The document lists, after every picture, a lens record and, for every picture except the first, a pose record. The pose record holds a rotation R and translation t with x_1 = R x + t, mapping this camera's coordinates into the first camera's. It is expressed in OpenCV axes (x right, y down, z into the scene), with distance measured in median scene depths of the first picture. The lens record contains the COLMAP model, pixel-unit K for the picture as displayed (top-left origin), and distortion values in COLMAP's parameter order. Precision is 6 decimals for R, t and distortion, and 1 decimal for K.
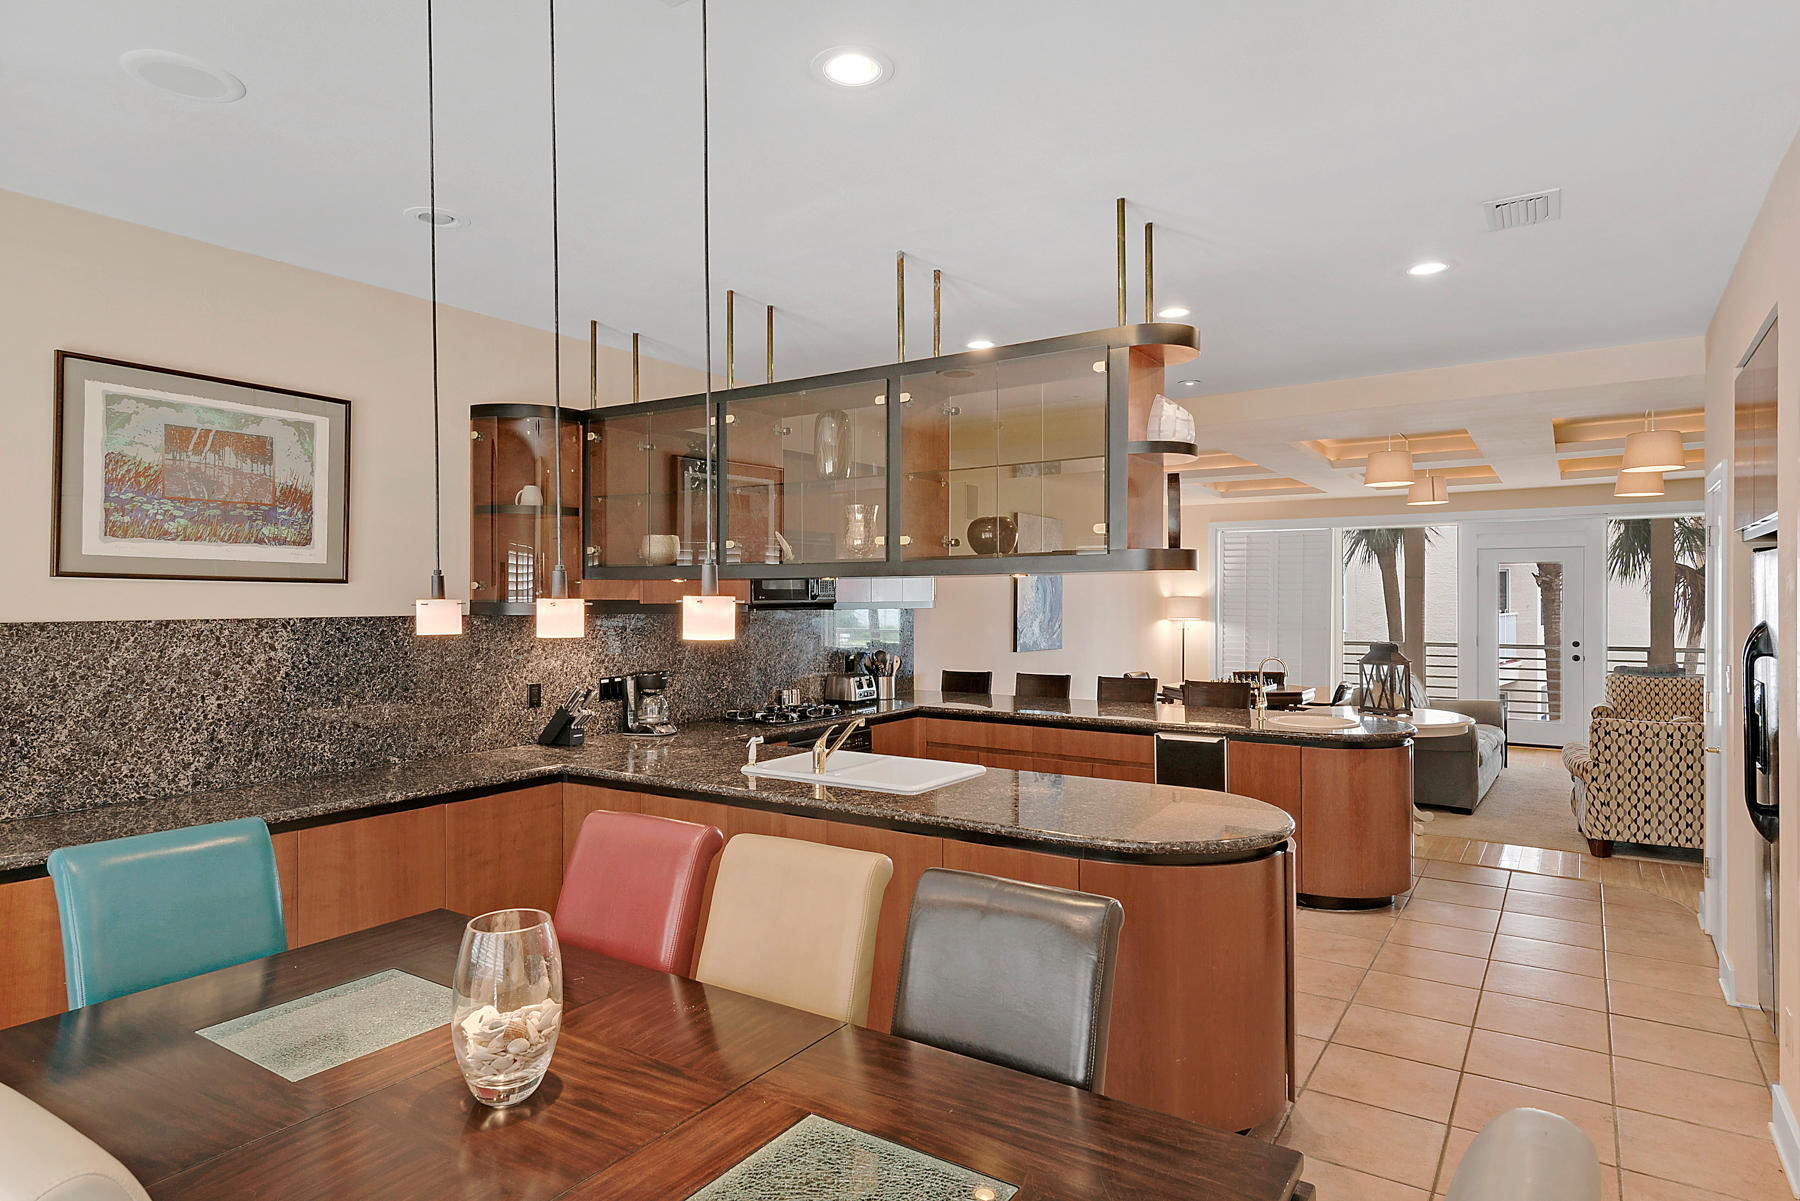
lens RADIAL K [[1018.5, 0, 900.0], [0, 1018.5, 599.2], [0, 0, 1]] dist [0.017632, 0.005441]
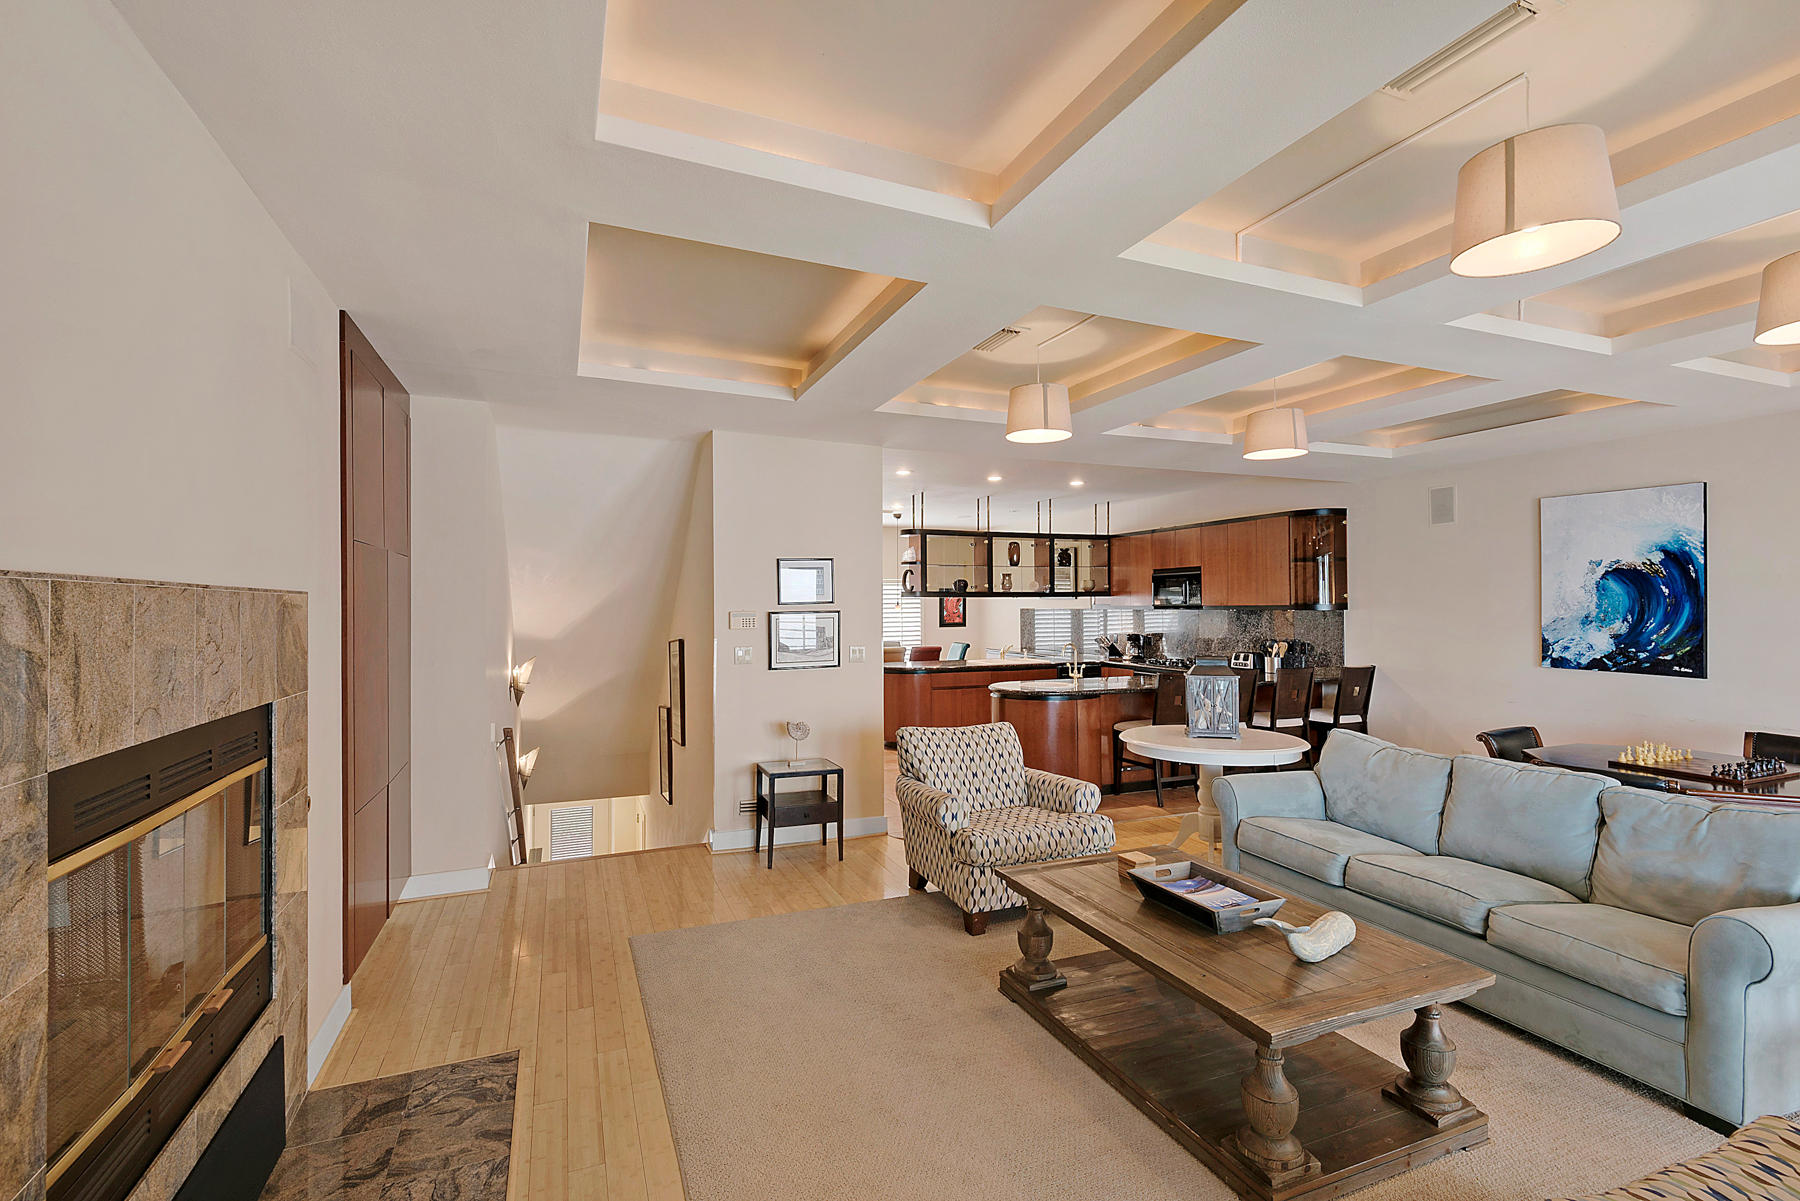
lens RADIAL K [[812.4, 0, 898.4], [0, 812.4, 590.5], [0, 0, 1]] dist [0.018501, -0.006376]
pose [[-0.555287, -0.010362, -0.831594, 1.406519], [0.003307, 0.999887, -0.014667, -0.004028], [0.831652, -0.010894, -0.555190, 1.362835]]
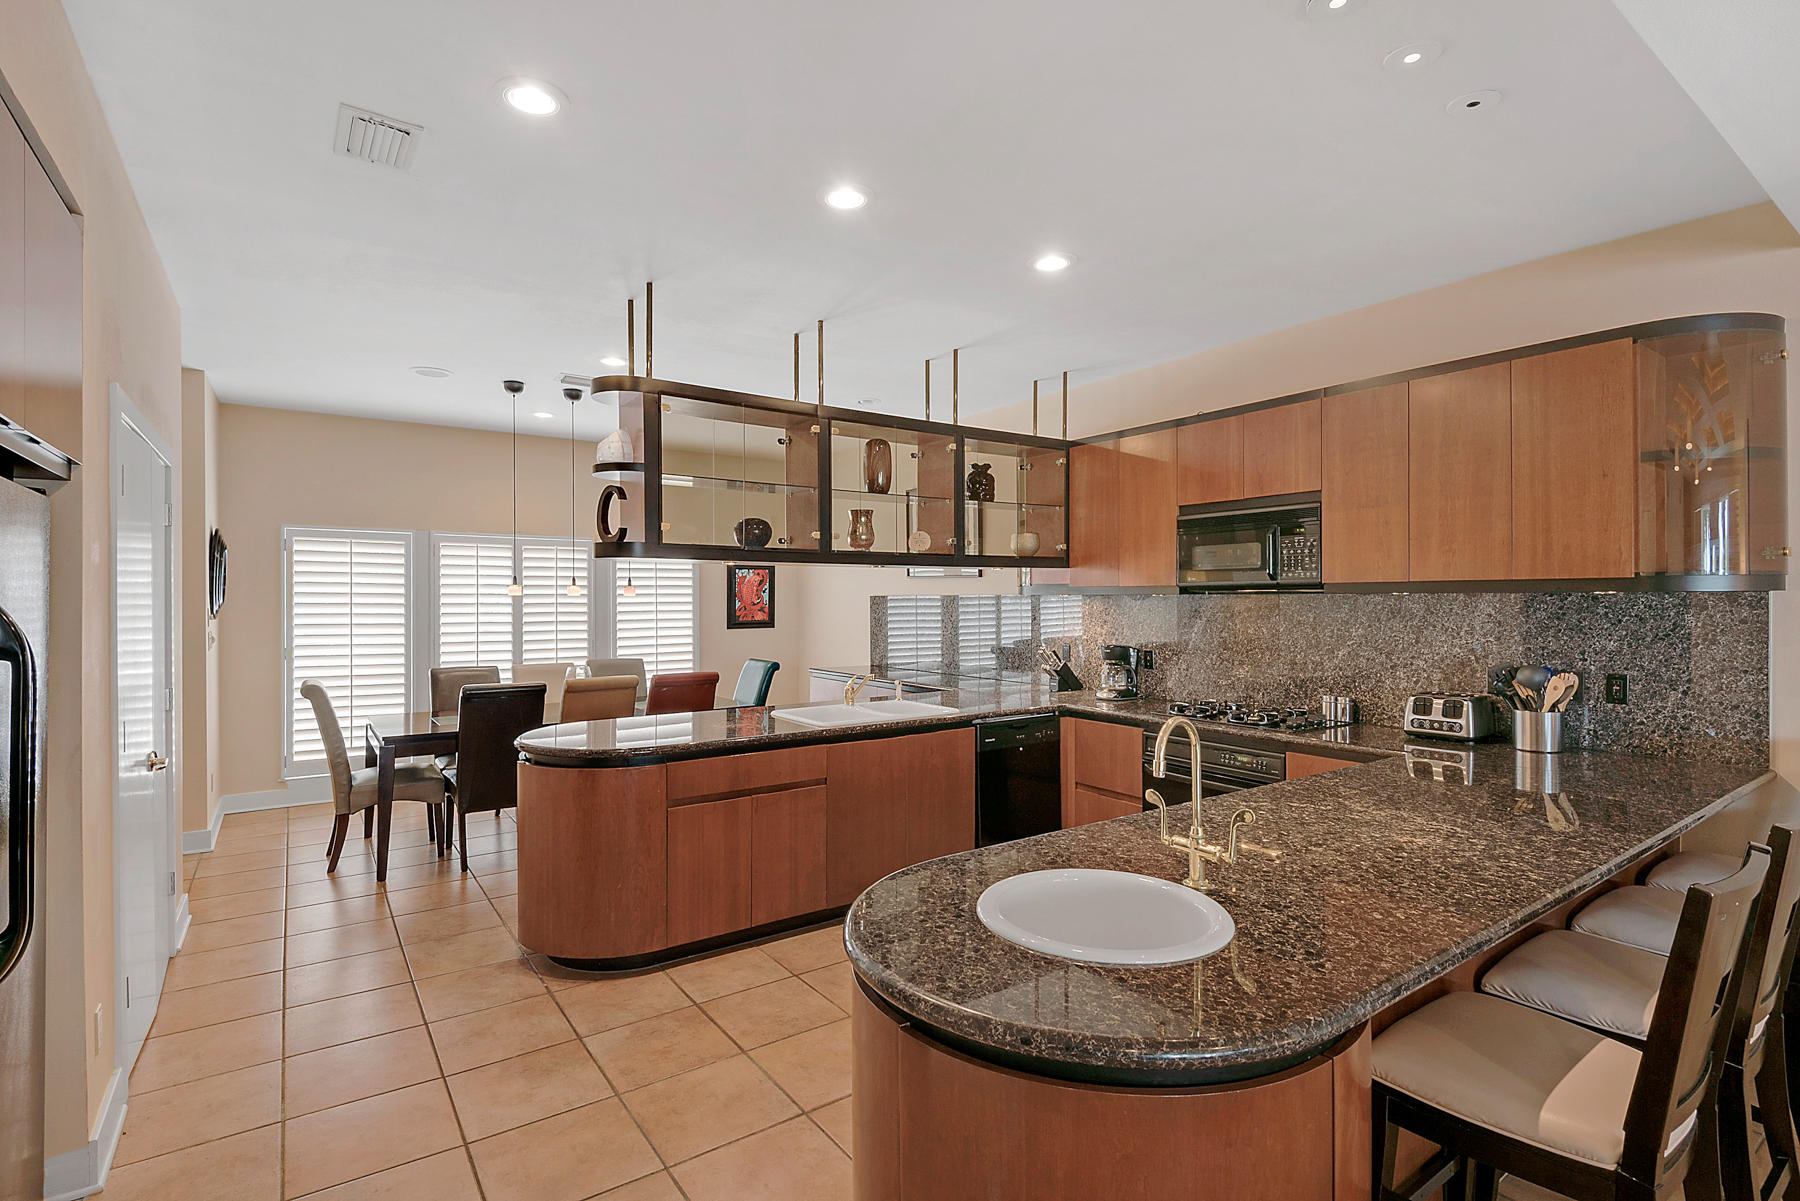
lens RADIAL K [[844.0, 0, 893.3], [0, 844.0, 602.5], [0, 0, 1]] dist [-0.010558, -0.001828]
pose [[-0.366553, 0.007893, -0.930364, 0.631822], [-0.000270, 0.999963, 0.008590, 0.012043], [0.930397, 0.003400, -0.366537, 0.948584]]
